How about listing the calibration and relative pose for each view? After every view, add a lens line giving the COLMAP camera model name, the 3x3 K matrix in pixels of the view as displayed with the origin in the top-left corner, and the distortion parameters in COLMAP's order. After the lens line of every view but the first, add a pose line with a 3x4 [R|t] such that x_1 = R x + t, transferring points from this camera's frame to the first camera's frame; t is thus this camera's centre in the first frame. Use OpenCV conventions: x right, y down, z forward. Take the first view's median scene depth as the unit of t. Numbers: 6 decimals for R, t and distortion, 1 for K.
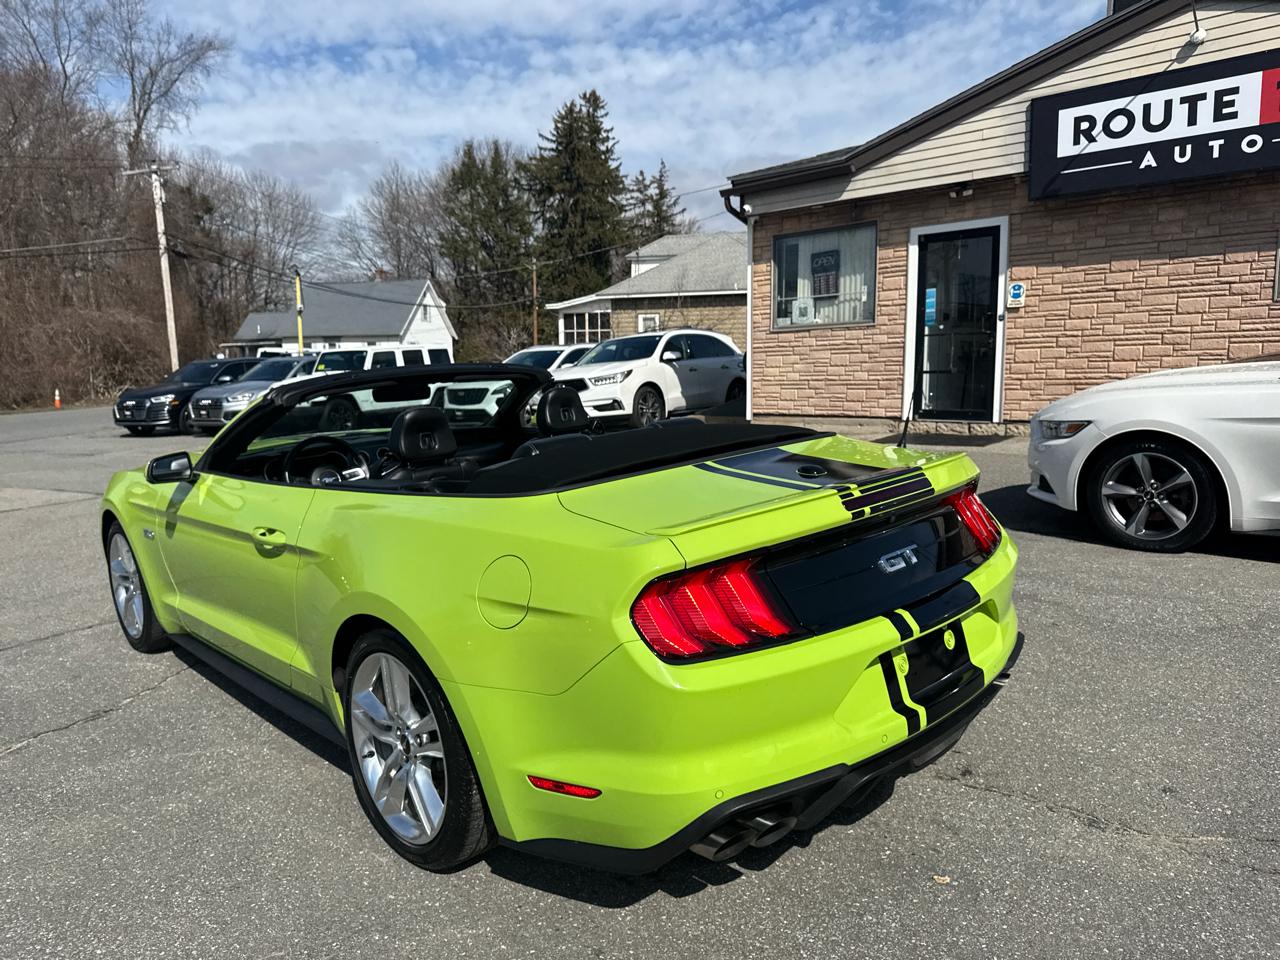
lens RADIAL K [[928.9, 0, 648.3], [0, 928.9, 468.3], [0, 0, 1]] dist [0.024506, -0.025052]
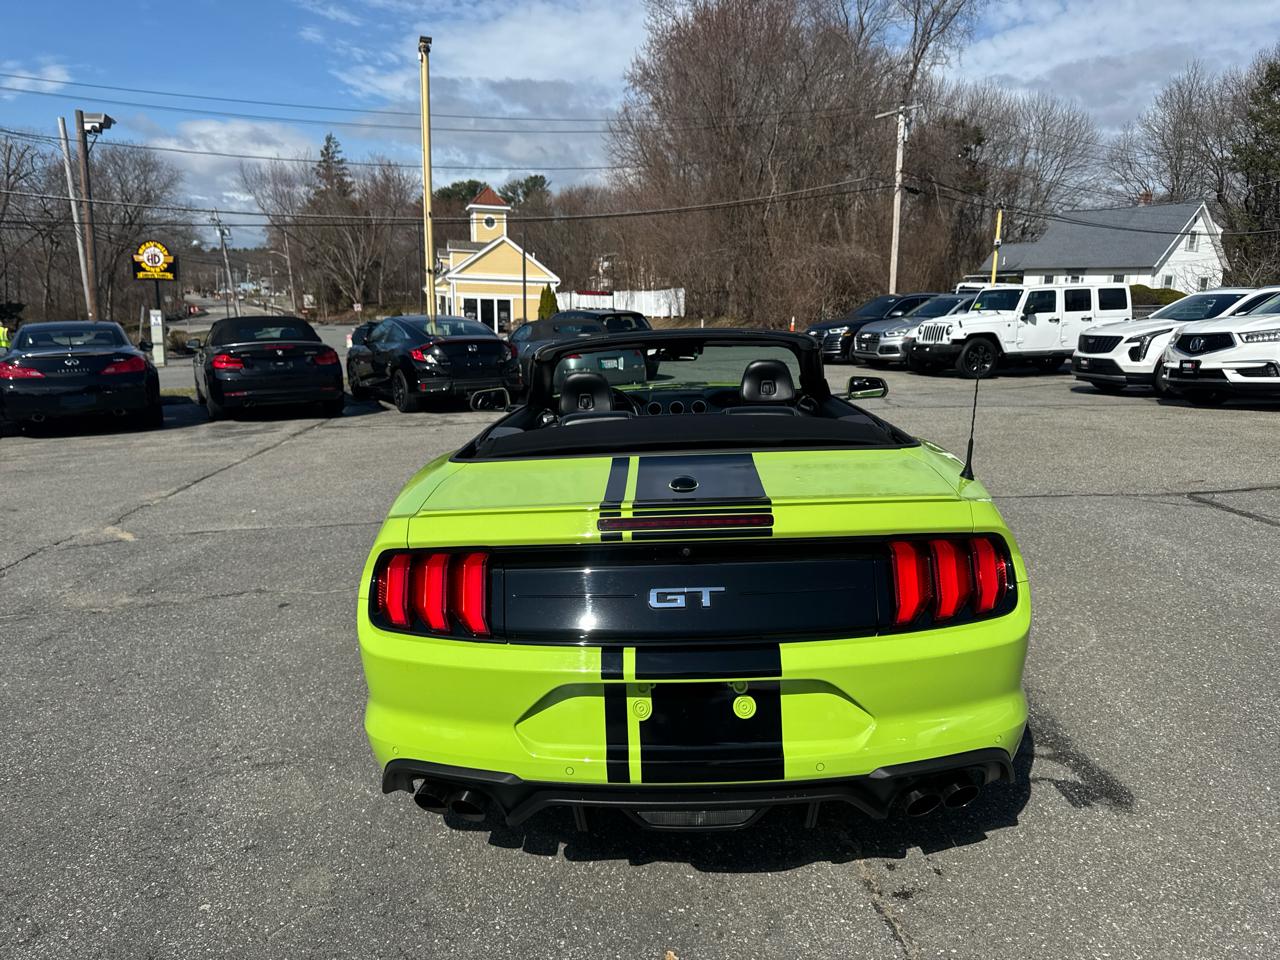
lens RADIAL K [[928.9, 0, 651.5], [0, 928.9, 490.7], [0, 0, 1]] dist [0.024506, -0.025052]
pose [[0.697687, 0.173670, -0.695033, 0.065411], [-0.105015, 0.984484, 0.140580, -0.009497], [0.708664, -0.025092, 0.705100, 0.028365]]
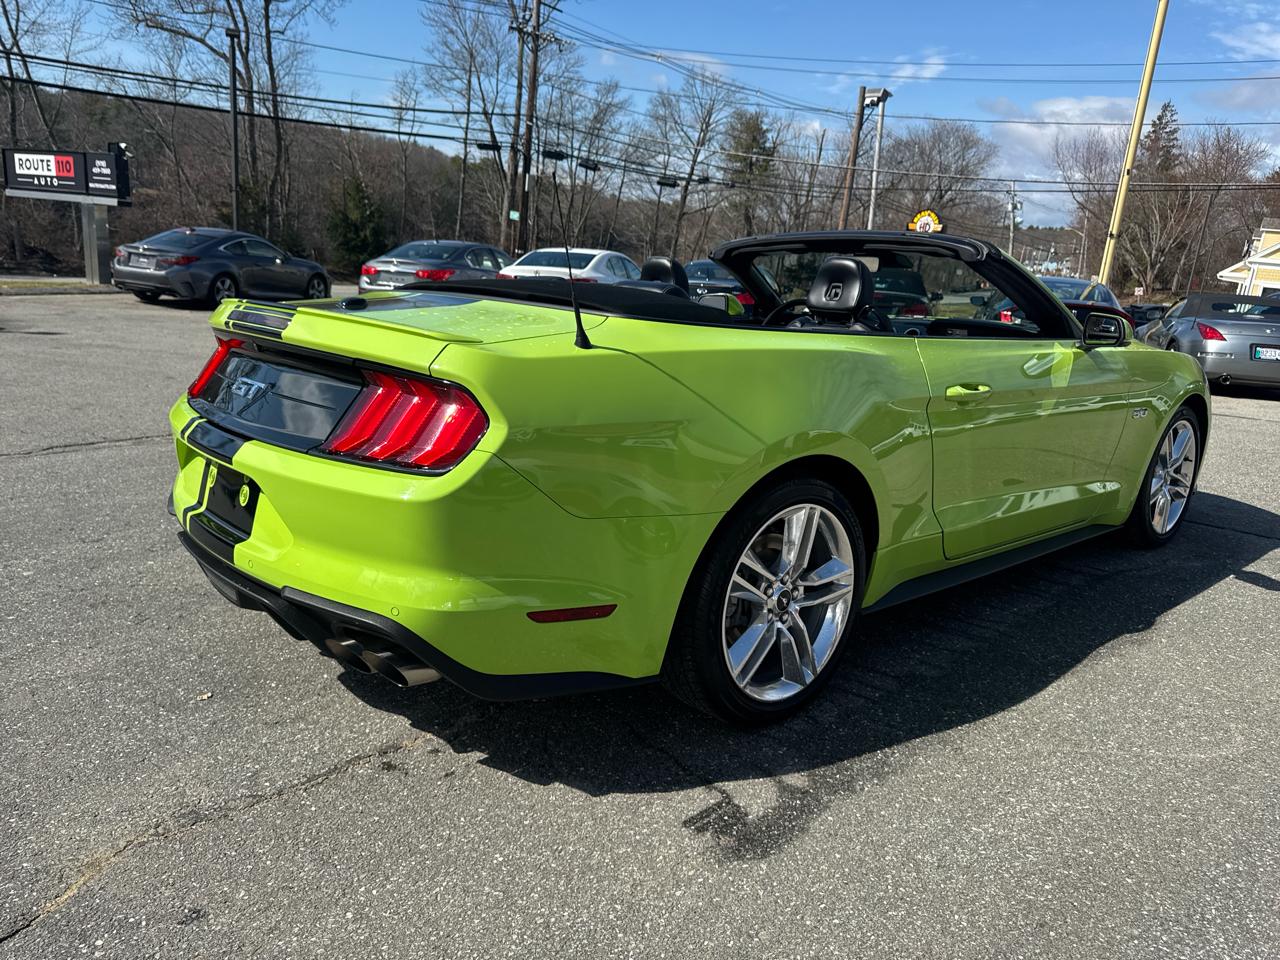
lens RADIAL K [[928.9, 0, 644.1], [0, 928.9, 499.7], [0, 0, 1]] dist [0.024506, -0.025052]
pose [[-0.040177, 0.284107, -0.957951, 0.094860], [-0.184064, 0.940213, 0.286566, -0.011068], [0.982093, 0.187838, 0.014519, 0.114357]]
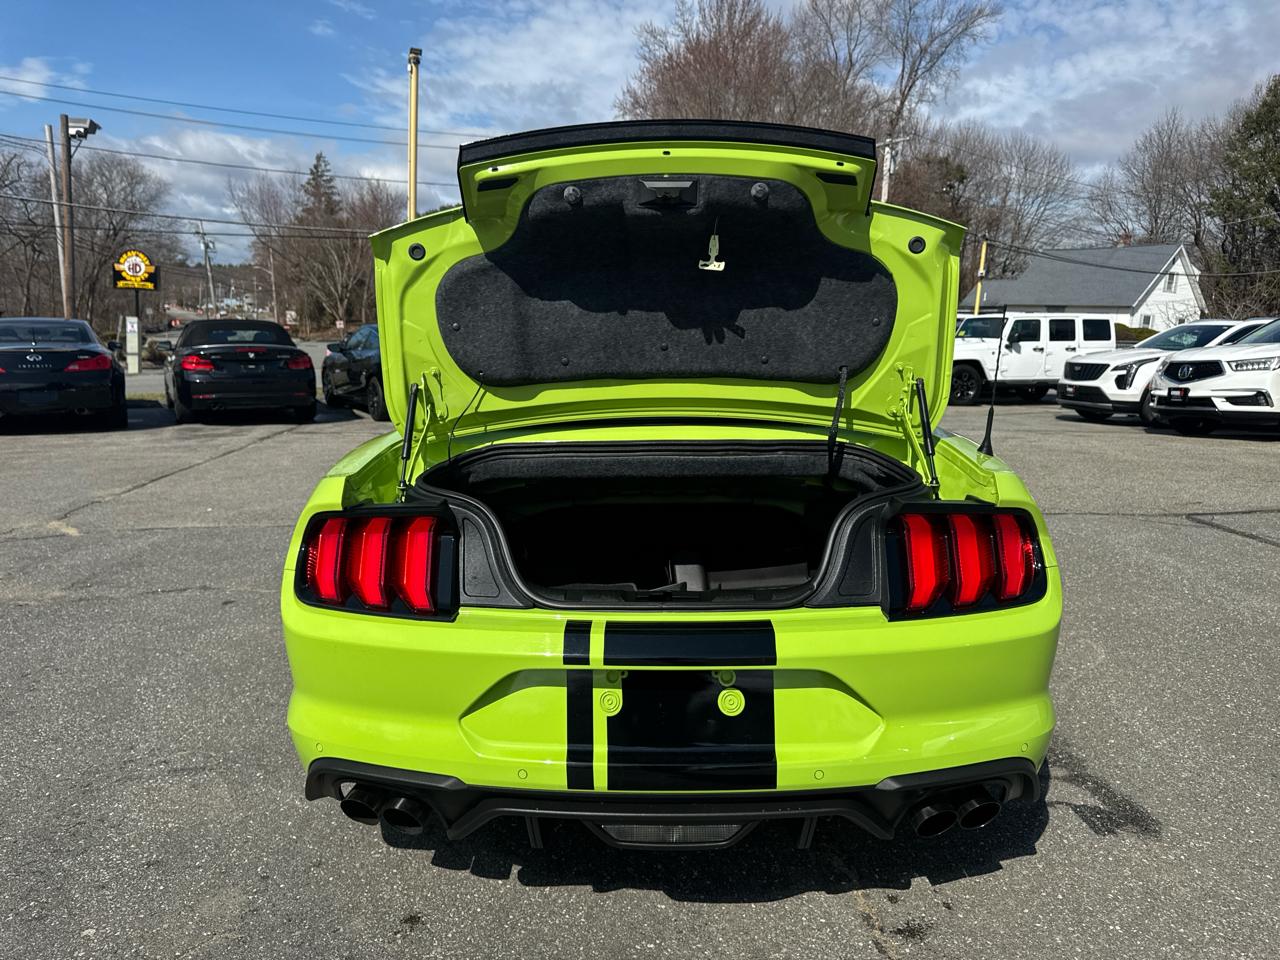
lens RADIAL K [[928.9, 0, 649.9], [0, 928.9, 479.4], [0, 0, 1]] dist [0.024506, -0.025052]
pose [[0.707380, 0.163814, -0.687589, 0.059561], [-0.134201, 0.986206, 0.096893, -0.003716], [0.693977, 0.023735, 0.719606, 0.035295]]
